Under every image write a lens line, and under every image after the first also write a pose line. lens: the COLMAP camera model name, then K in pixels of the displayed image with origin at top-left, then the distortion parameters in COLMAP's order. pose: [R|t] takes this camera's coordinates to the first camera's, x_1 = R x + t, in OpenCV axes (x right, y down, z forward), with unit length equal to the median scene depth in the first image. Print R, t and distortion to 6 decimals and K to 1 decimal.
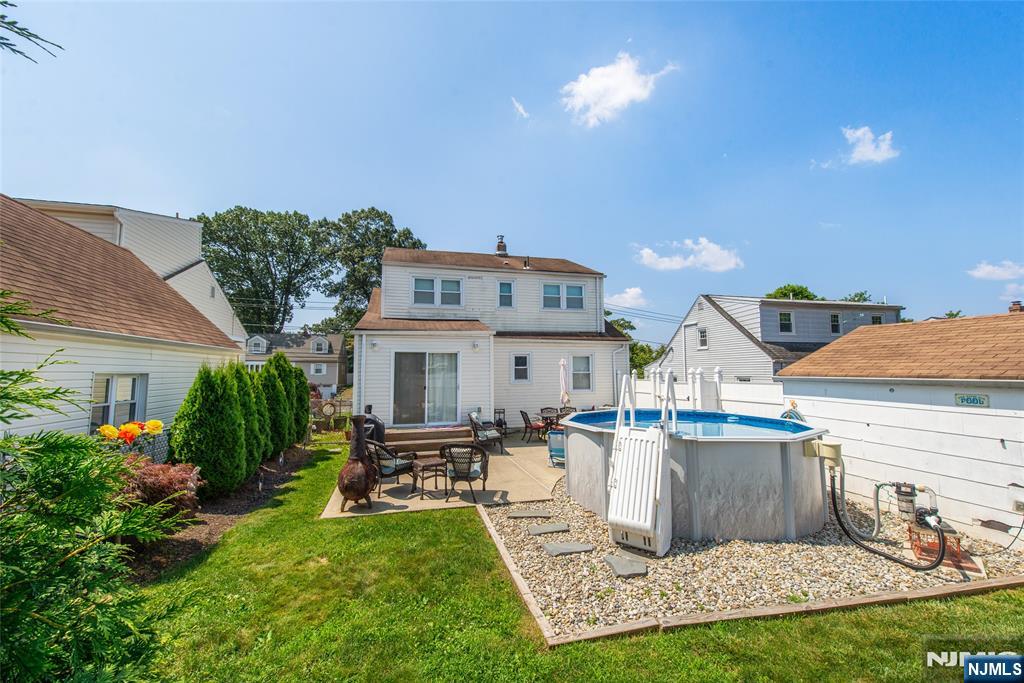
lens RADIAL K [[408.8, 0, 507.1], [0, 408.8, 340.2], [0, 0, 1]] dist [0.014867, -0.000588]
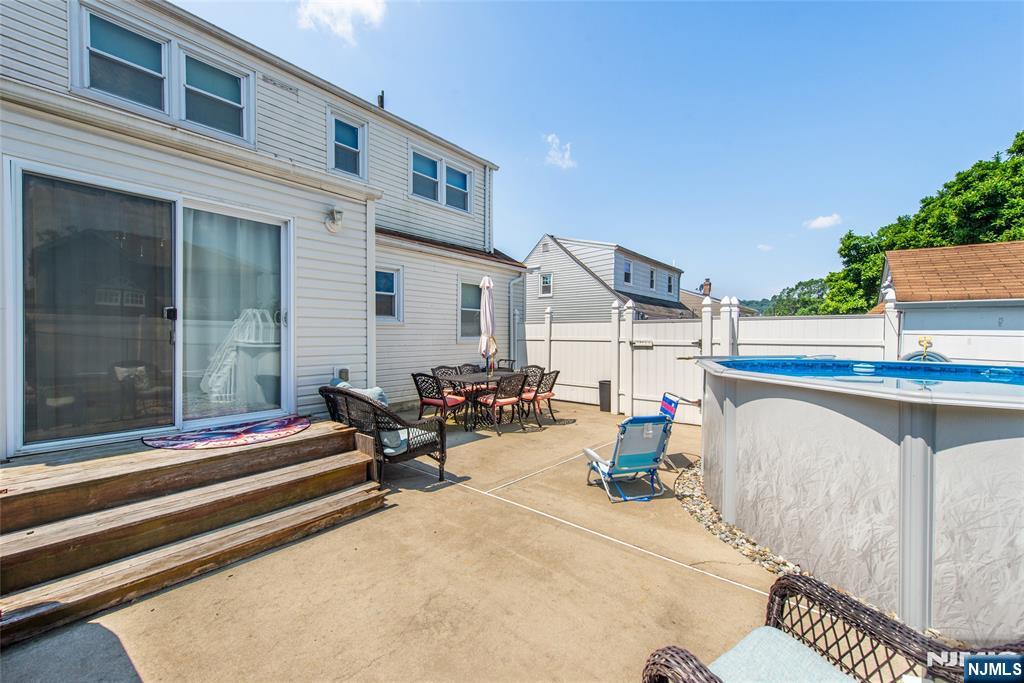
lens RADIAL K [[408.8, 0, 507.1], [0, 408.8, 340.2], [0, 0, 1]] dist [0.014867, -0.000588]
pose [[0.813244, 0.004630, 0.581905, -0.137261], [-0.057869, 0.995655, 0.072953, 0.076272], [-0.579039, -0.093003, 0.809978, 0.462693]]
